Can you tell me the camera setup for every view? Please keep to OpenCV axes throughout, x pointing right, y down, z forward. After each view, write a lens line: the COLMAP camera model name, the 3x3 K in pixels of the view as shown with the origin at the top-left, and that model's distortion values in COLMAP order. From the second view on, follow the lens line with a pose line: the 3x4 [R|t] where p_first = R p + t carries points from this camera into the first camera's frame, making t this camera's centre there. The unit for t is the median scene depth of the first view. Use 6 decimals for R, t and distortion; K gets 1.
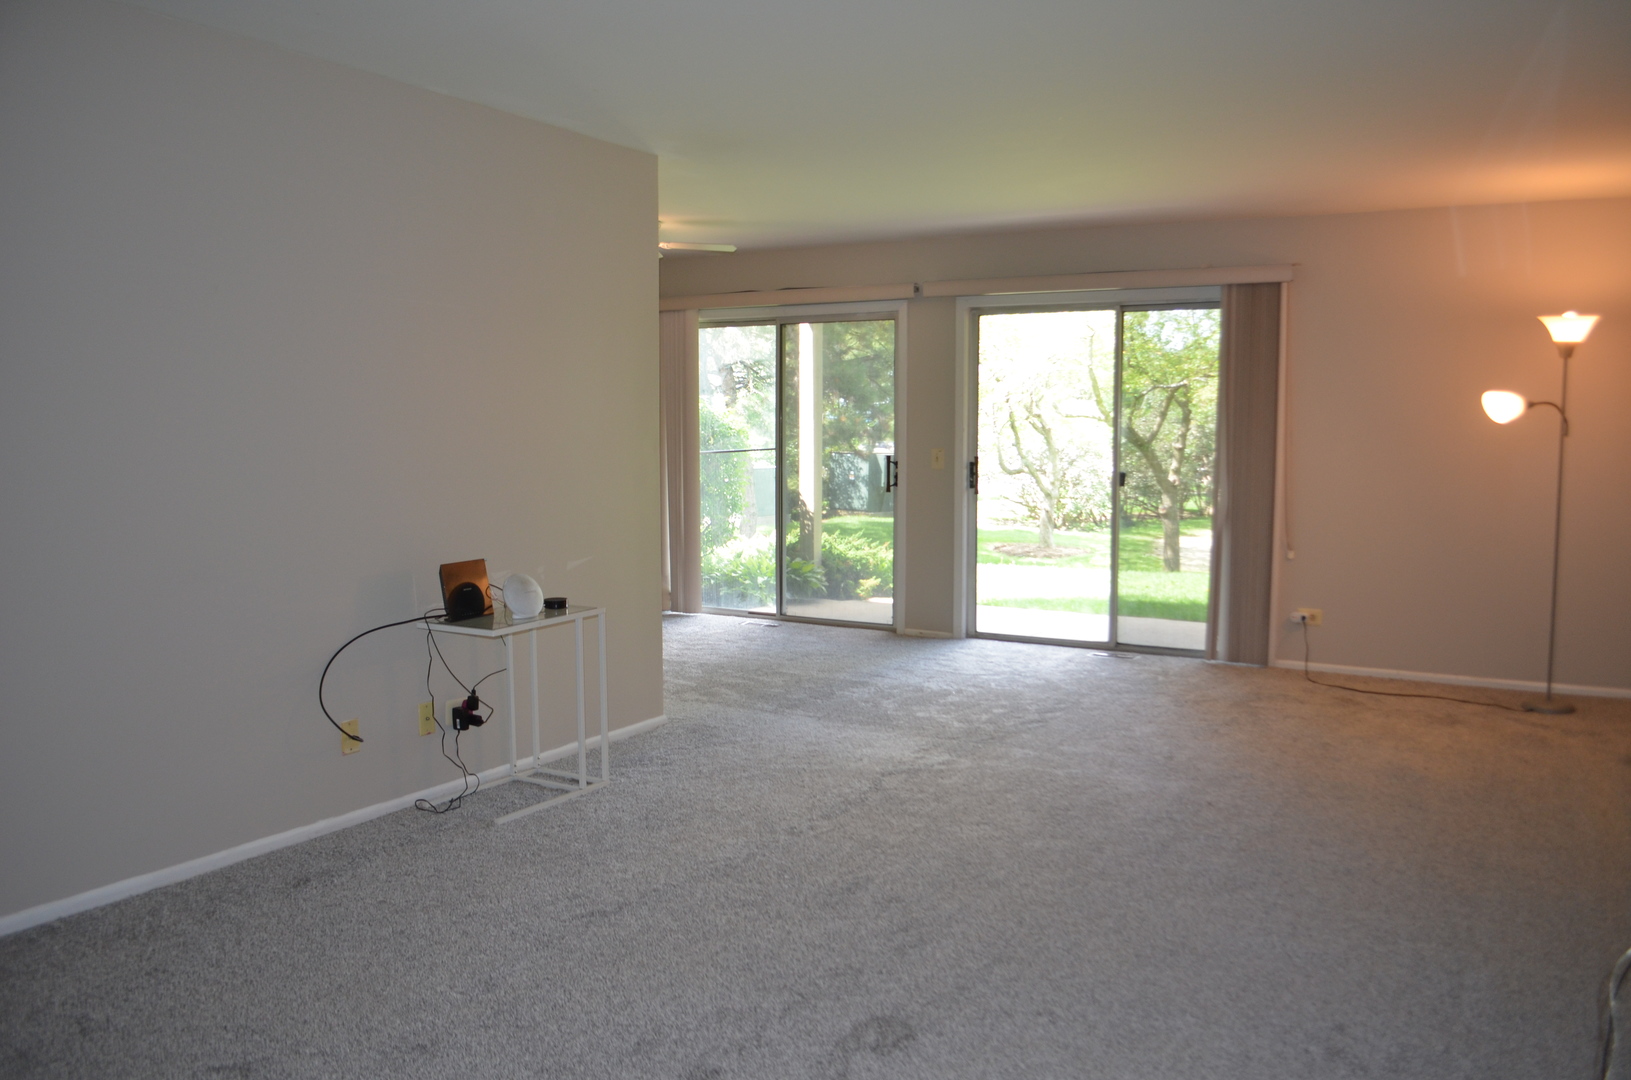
lens RADIAL K [[1278.9, 0, 820.4], [0, 1278.9, 545.6], [0, 0, 1]] dist [-0.078231, 0.012812]
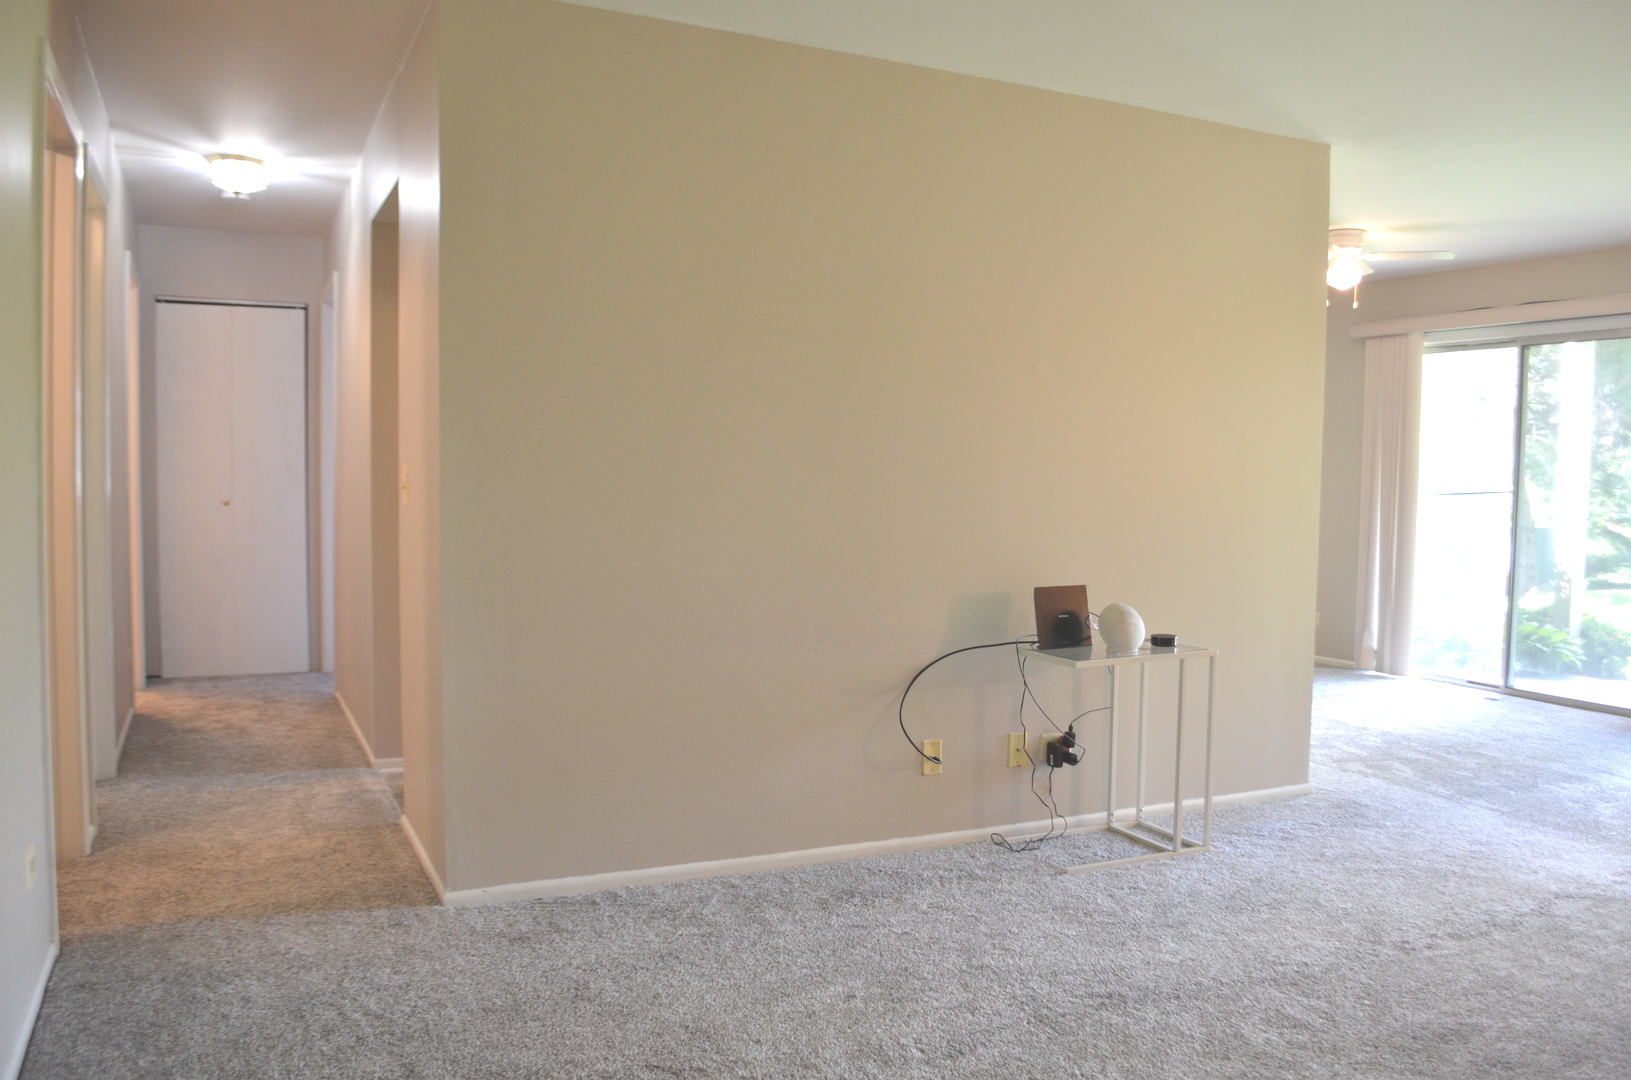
lens RADIAL K [[1278.9, 0, 814.2], [0, 1278.9, 535.8], [0, 0, 1]] dist [-0.078231, 0.012812]
pose [[0.835172, 0.045153, -0.548132, 0.074168], [-0.068899, 0.997363, -0.022821, 0.009272], [0.545656, 0.056825, 0.836080, 0.110614]]
